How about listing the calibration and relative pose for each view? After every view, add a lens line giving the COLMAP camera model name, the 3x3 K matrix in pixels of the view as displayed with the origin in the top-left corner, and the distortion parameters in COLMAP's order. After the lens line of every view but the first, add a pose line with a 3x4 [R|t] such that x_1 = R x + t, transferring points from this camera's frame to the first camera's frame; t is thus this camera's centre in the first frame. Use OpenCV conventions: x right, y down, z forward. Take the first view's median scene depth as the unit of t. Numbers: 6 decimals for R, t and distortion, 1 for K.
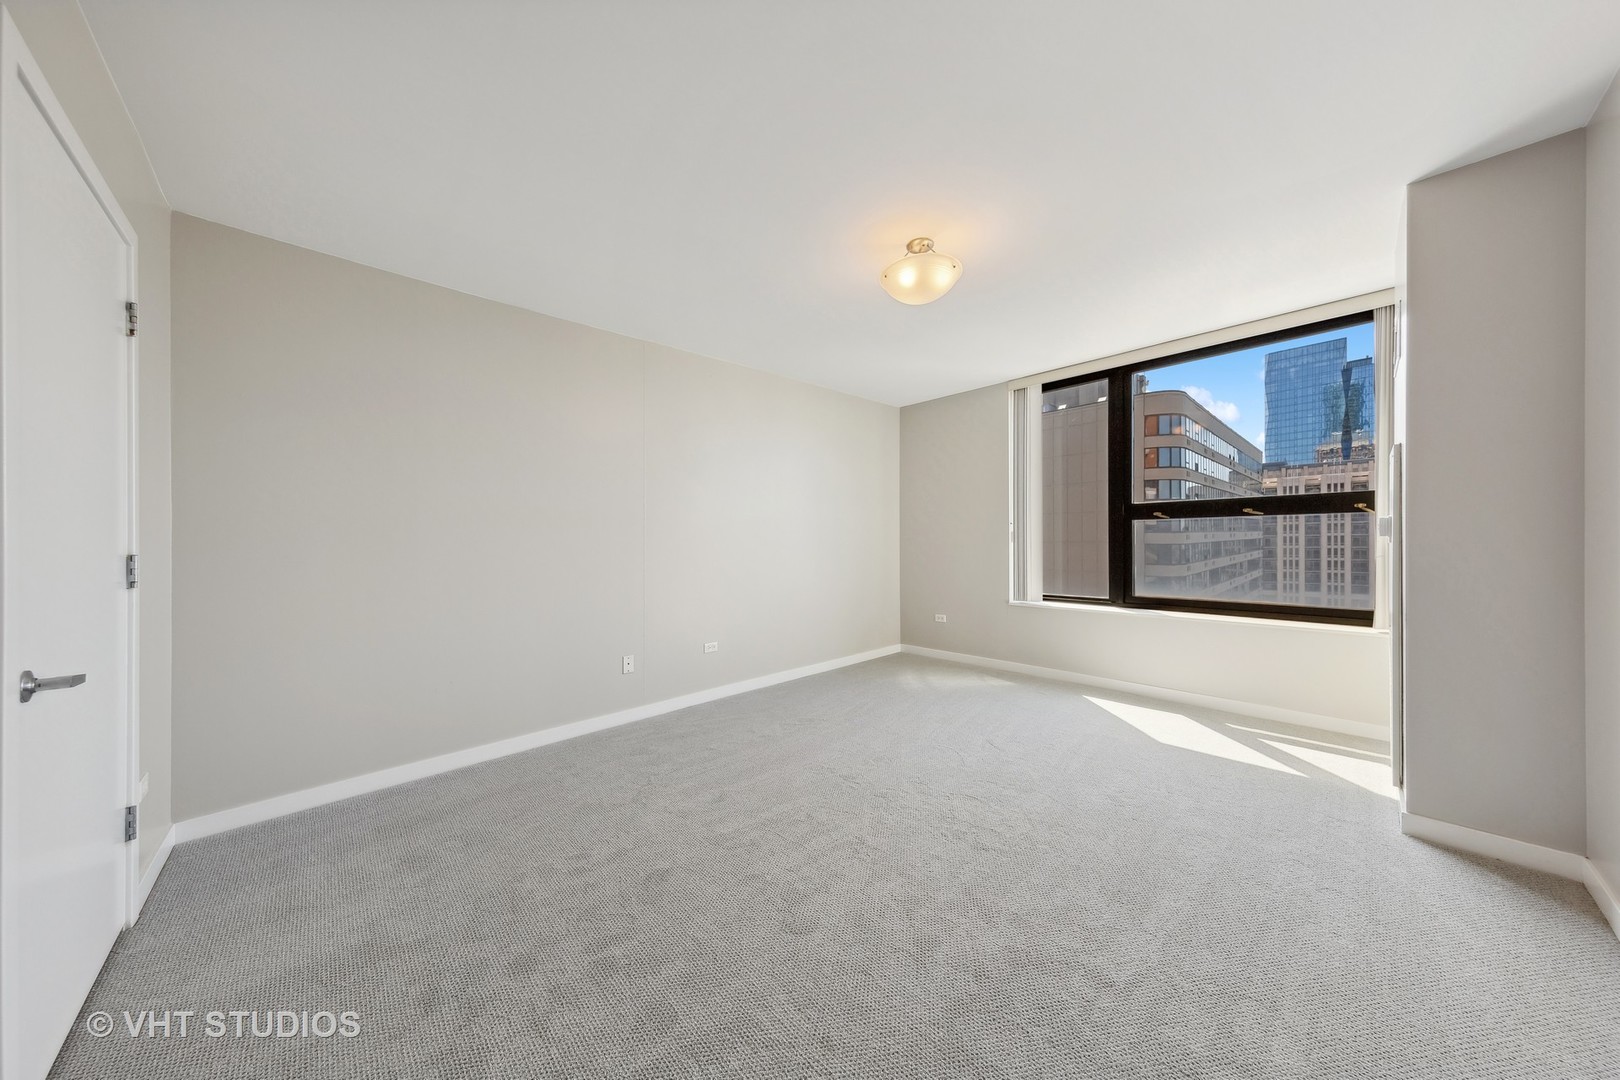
lens RADIAL K [[521.5, 0, 809.1], [0, 521.5, 543.6], [0, 0, 1]] dist [0.000070, -0.000003]
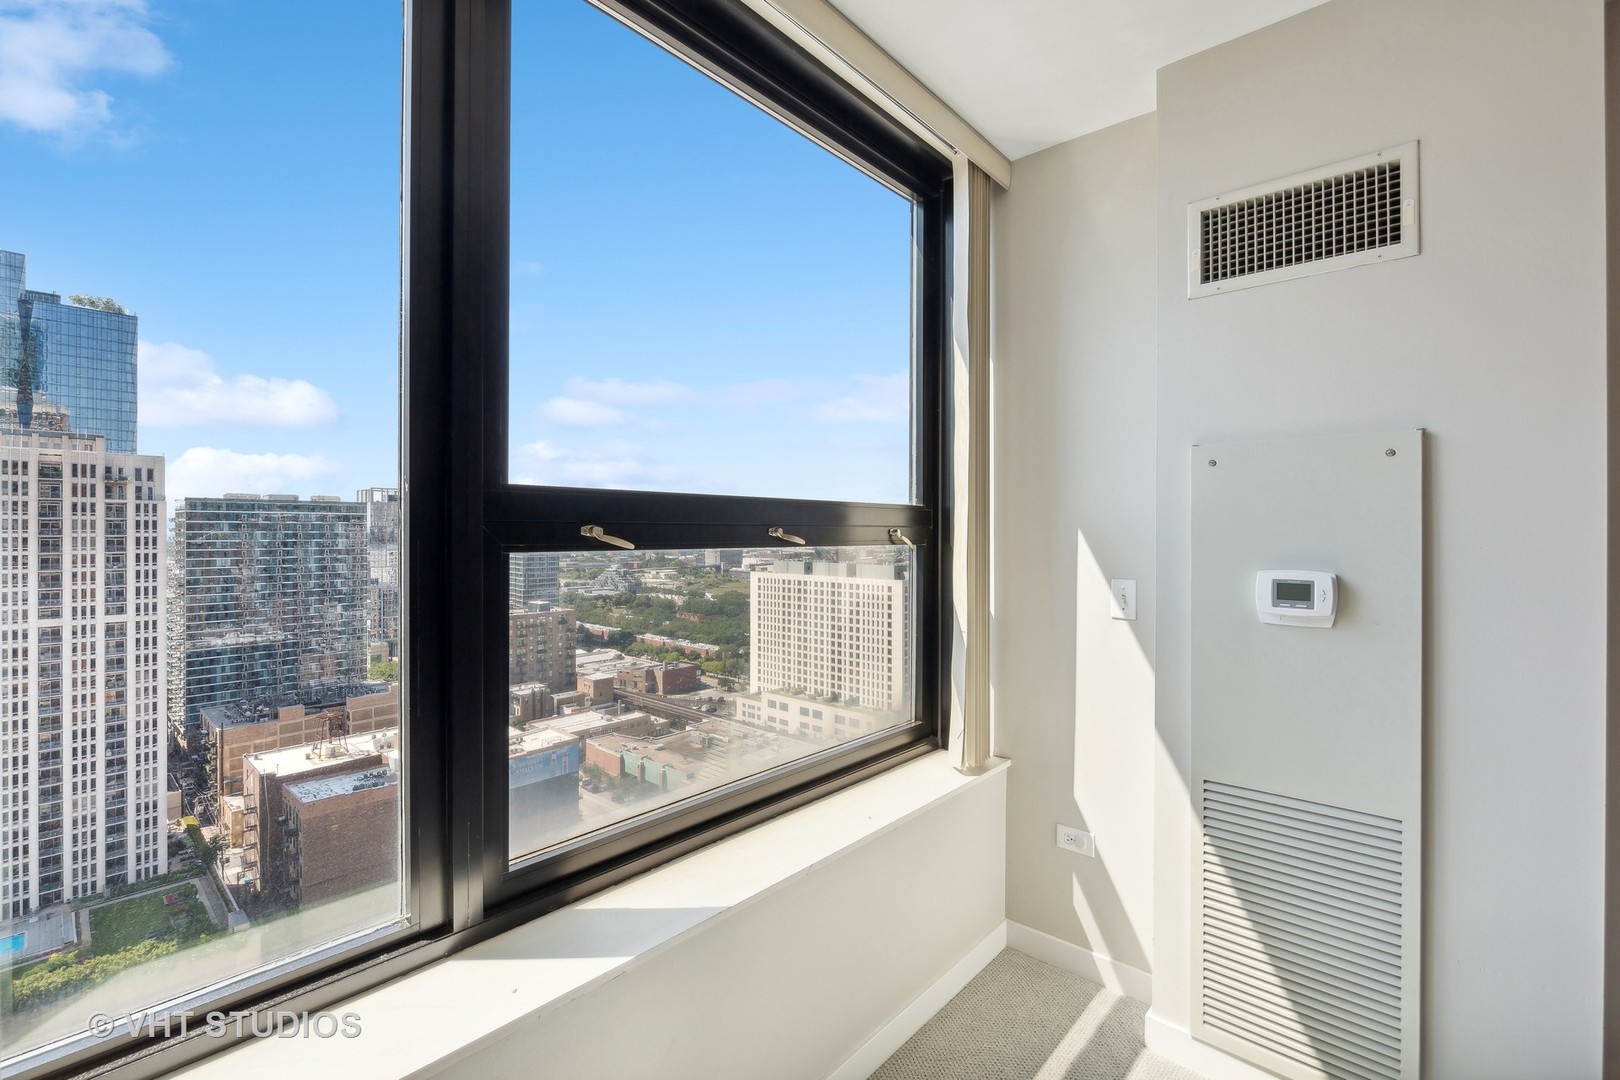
lens RADIAL K [[701.5, 0, 809.1], [0, 701.5, 543.4], [0, 0, 1]] dist [-0.000960, -0.000111]
pose [[-0.081330, 0.006210, 0.996668, 0.293834], [-0.000034, 0.999981, -0.006234, -0.048424], [-0.996687, -0.000541, -0.081329, 0.907392]]
